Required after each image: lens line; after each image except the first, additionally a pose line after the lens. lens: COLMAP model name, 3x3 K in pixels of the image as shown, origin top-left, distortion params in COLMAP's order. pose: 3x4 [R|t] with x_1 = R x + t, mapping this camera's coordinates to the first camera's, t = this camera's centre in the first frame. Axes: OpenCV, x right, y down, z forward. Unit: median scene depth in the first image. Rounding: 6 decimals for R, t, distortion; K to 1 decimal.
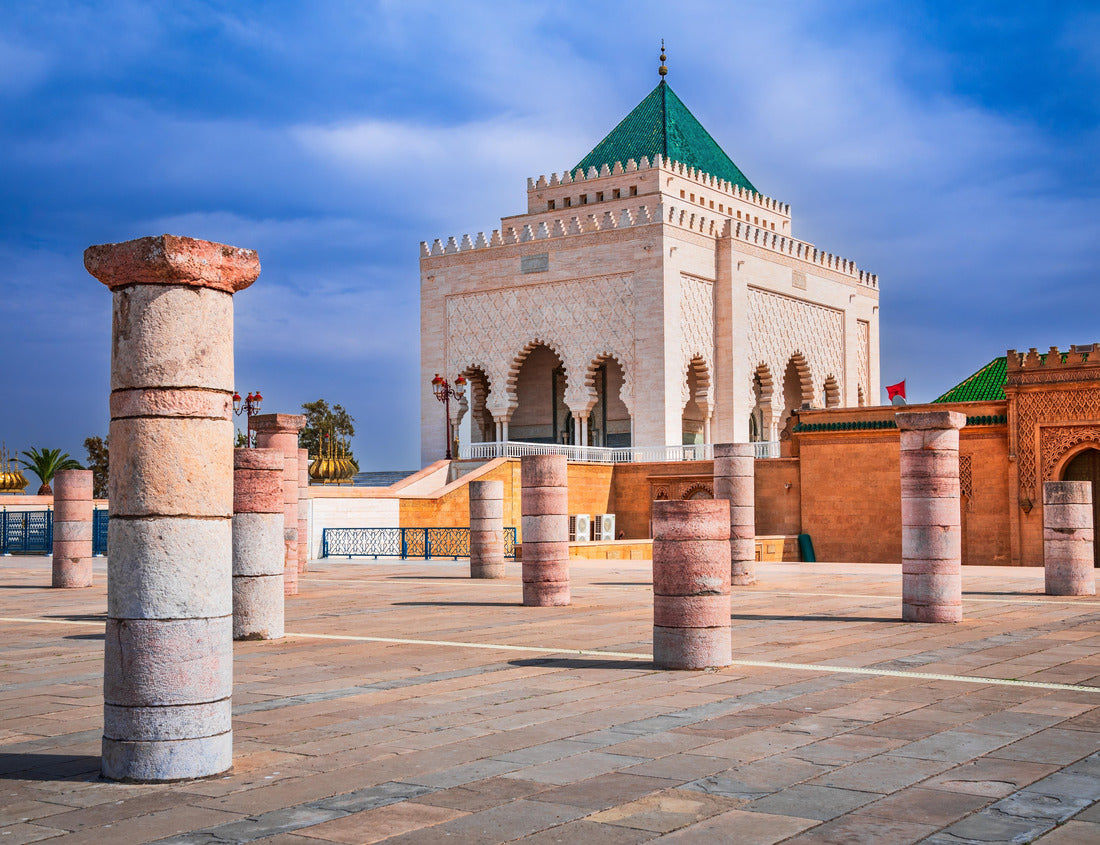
lens RADIAL K [[1382.0, 0, 550.0], [0, 1382.0, 422.5], [0, 0, 1]] dist [0.007633, 0.001512]
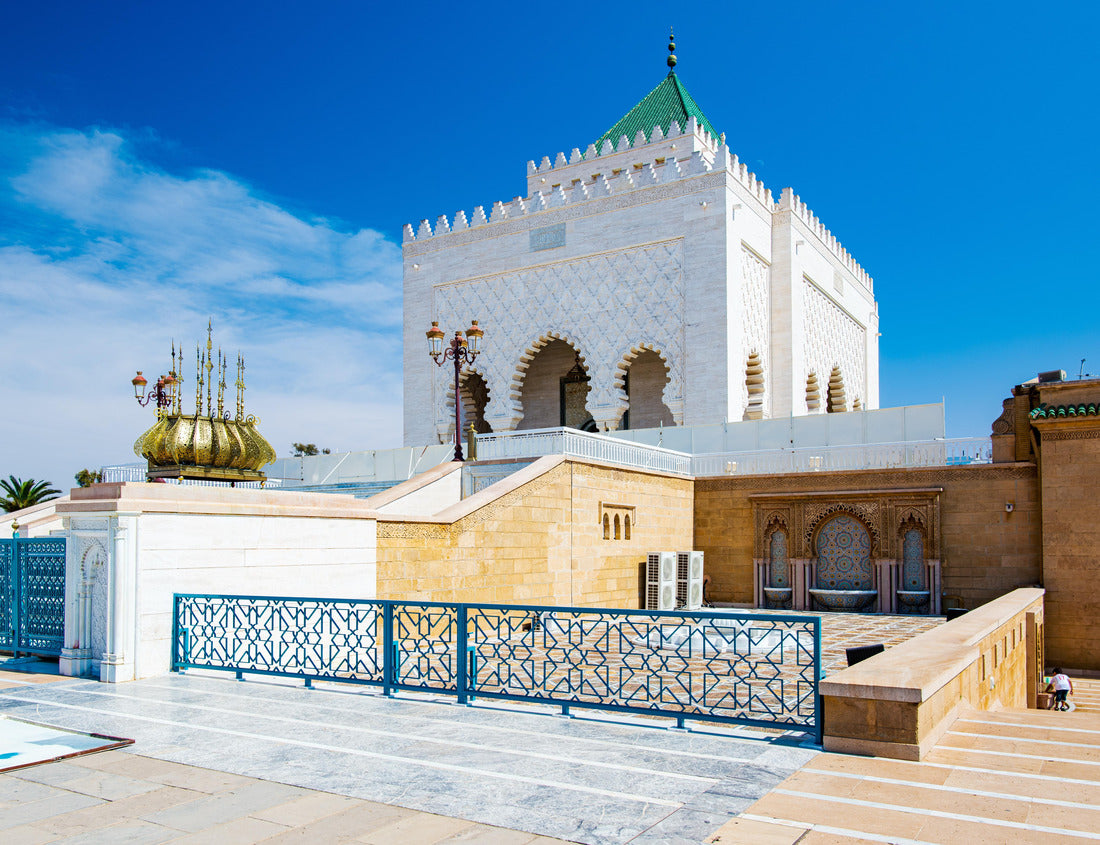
lens RADIAL K [[914.3, 0, 545.9], [0, 914.3, 528.2], [0, 0, 1]] dist [0.001741, -0.001748]
pose [[0.997313, 0.005480, 0.073053, -0.061623], [-0.008992, 0.998815, 0.047838, 0.034899], [-0.072705, -0.048366, 0.996180, 0.568132]]
